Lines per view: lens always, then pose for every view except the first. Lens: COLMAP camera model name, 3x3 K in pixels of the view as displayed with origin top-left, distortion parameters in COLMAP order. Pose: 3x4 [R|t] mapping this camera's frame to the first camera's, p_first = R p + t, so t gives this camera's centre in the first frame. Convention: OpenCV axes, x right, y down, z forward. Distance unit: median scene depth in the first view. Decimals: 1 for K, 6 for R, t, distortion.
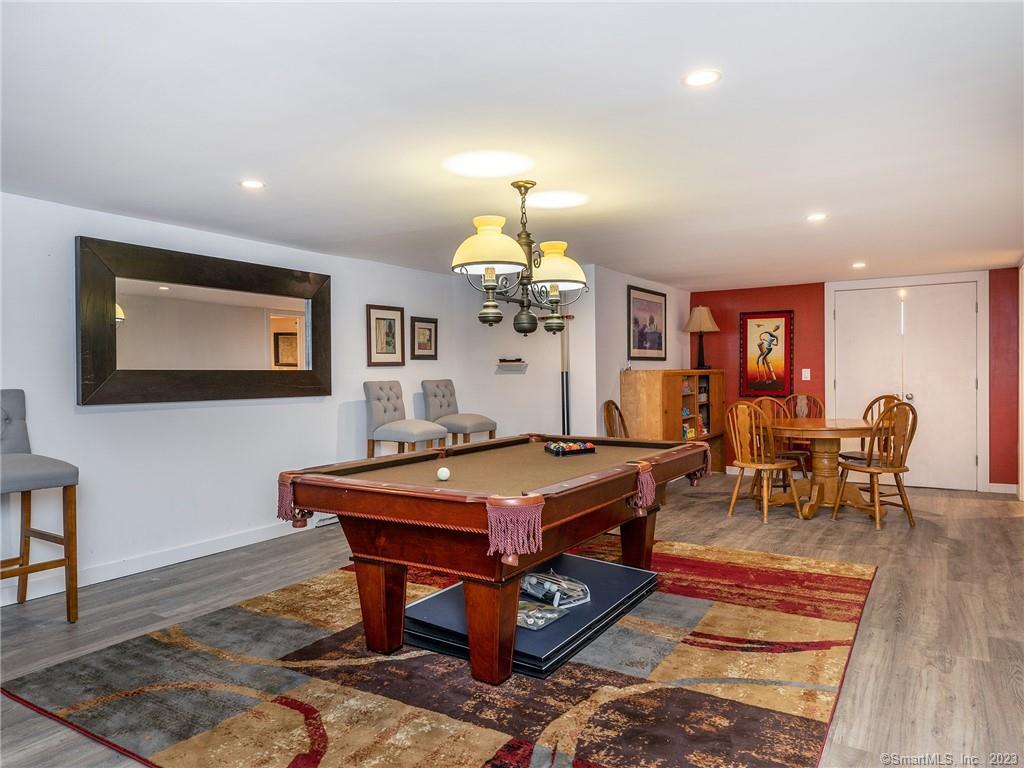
lens RADIAL K [[672.7, 0, 512.7], [0, 672.7, 381.7], [0, 0, 1]] dist [-0.004548, 0.002414]
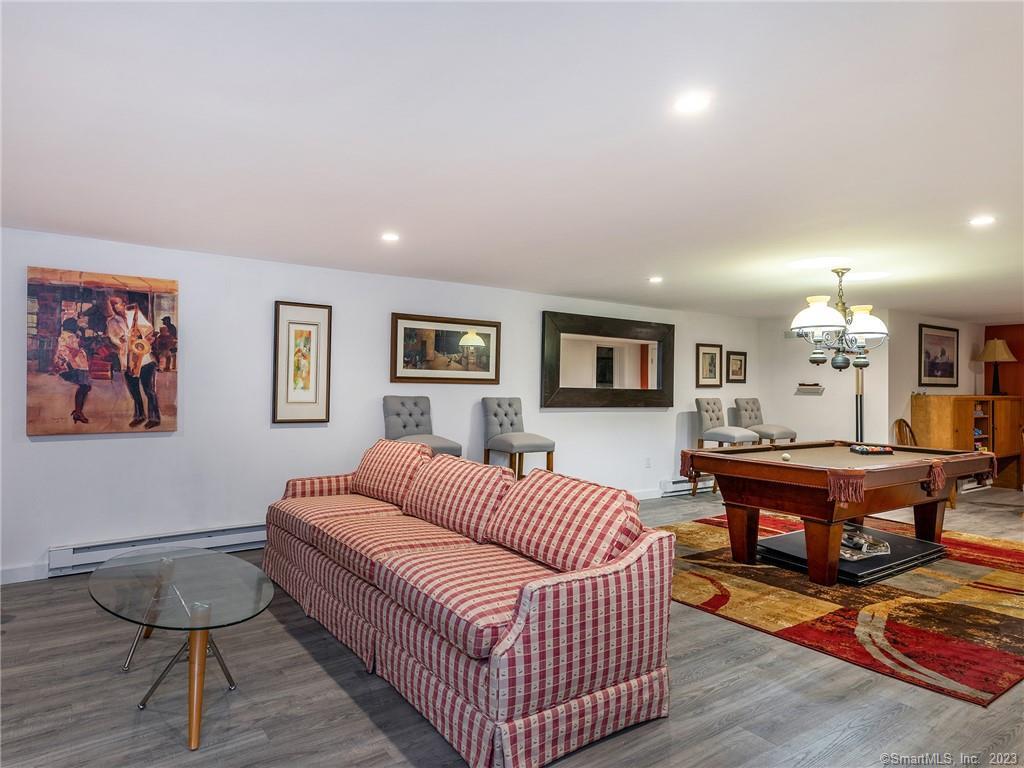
lens RADIAL K [[576.5, 0, 511.1], [0, 576.5, 381.7], [0, 0, 1]] dist [-0.001798, -0.007837]
pose [[0.904883, 0.015964, -0.425362, -0.086773], [-0.027286, 0.999417, -0.020538, 0.001079], [0.424786, 0.030191, 0.904790, -0.405170]]
